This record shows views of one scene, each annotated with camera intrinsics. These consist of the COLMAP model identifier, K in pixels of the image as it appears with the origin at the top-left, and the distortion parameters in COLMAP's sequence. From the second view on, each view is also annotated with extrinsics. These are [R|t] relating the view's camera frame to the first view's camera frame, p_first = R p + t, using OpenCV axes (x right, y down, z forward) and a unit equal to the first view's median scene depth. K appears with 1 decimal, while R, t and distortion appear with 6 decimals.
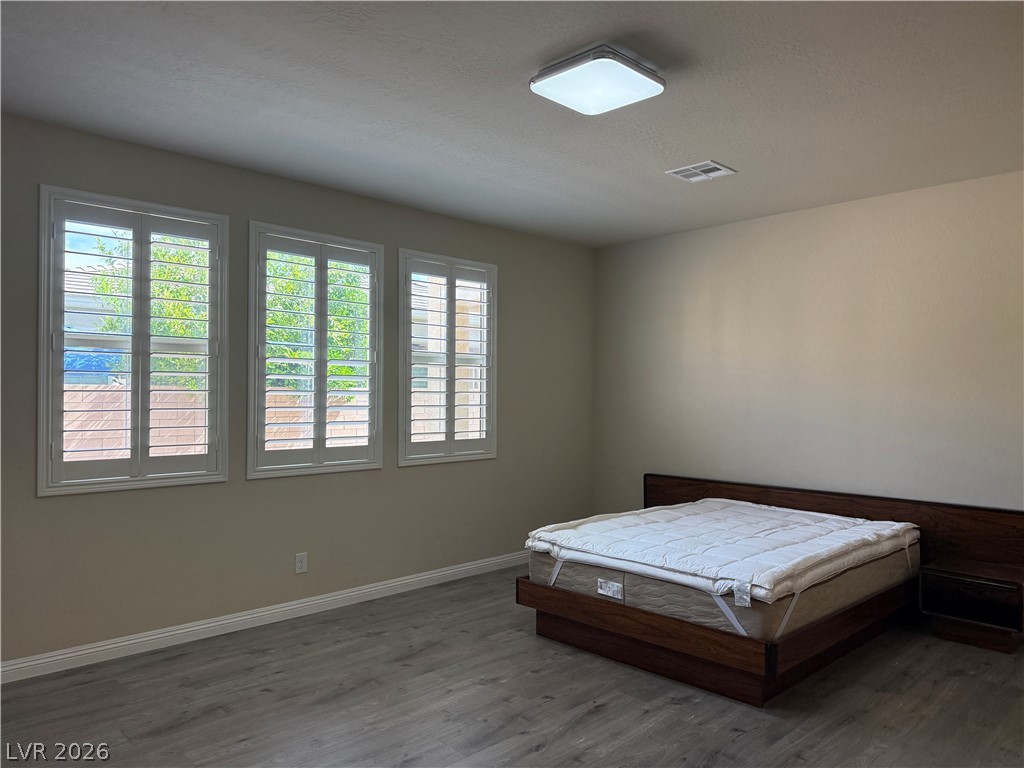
lens RADIAL K [[735.5, 0, 532.5], [0, 735.5, 386.2], [0, 0, 1]] dist [0.085589, -0.064788]
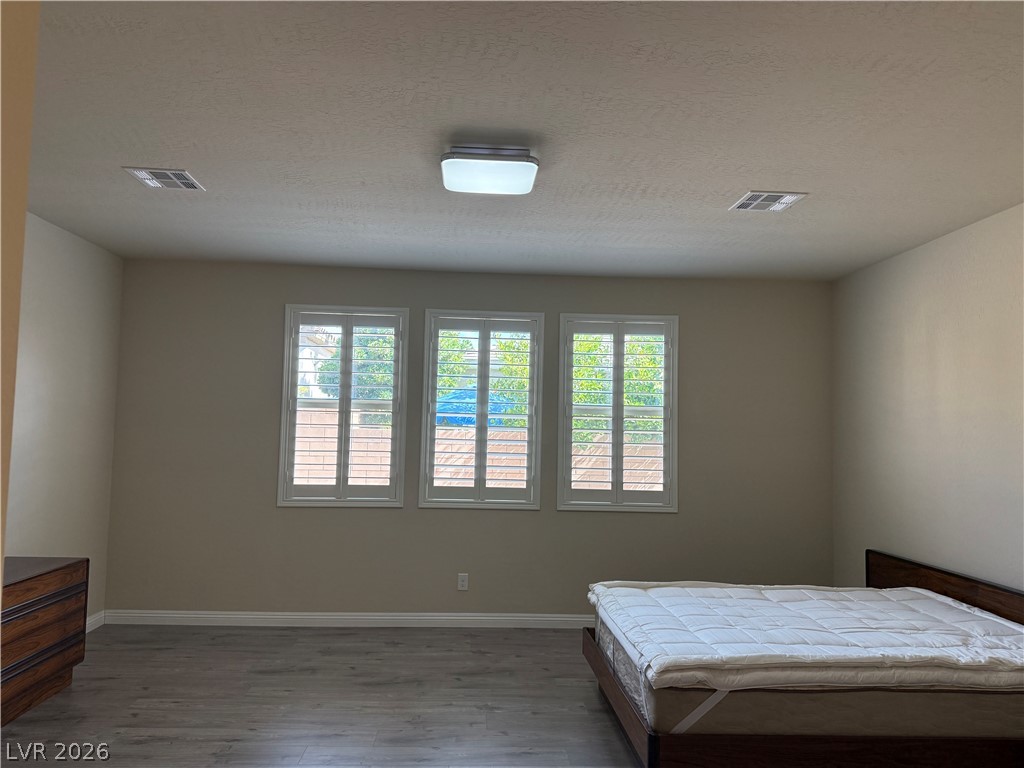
lens RADIAL K [[757.1, 0, 512.0], [0, 757.1, 384.0], [0, 0, 1]] dist [0.147657, -0.189113]
pose [[0.737010, -0.029266, -0.675248, 0.633482], [-0.011073, 0.998405, -0.055358, -0.017506], [0.675792, 0.048276, 0.735510, 0.131404]]
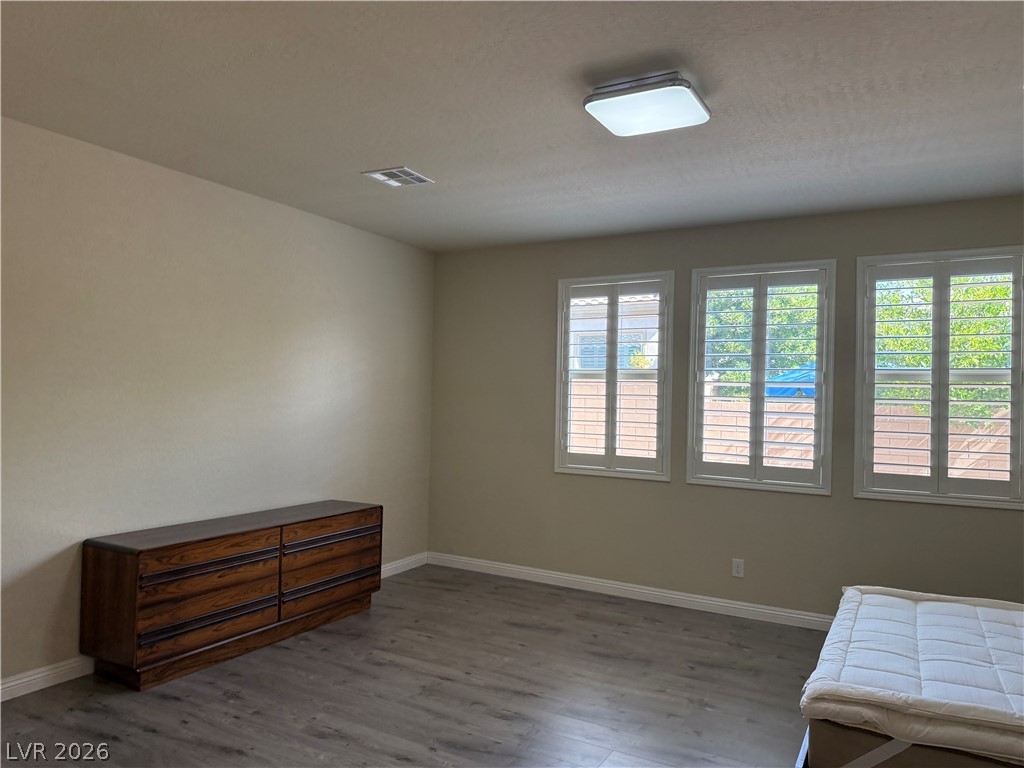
lens RADIAL K [[753.6, 0, 500.7], [0, 753.6, 380.8], [0, 0, 1]] dist [0.053199, -0.006213]
pose [[0.256027, -0.020688, -0.966448, 0.731620], [-0.008442, 0.999685, -0.023636, -0.009557], [0.966633, 0.014210, 0.255772, 0.393759]]
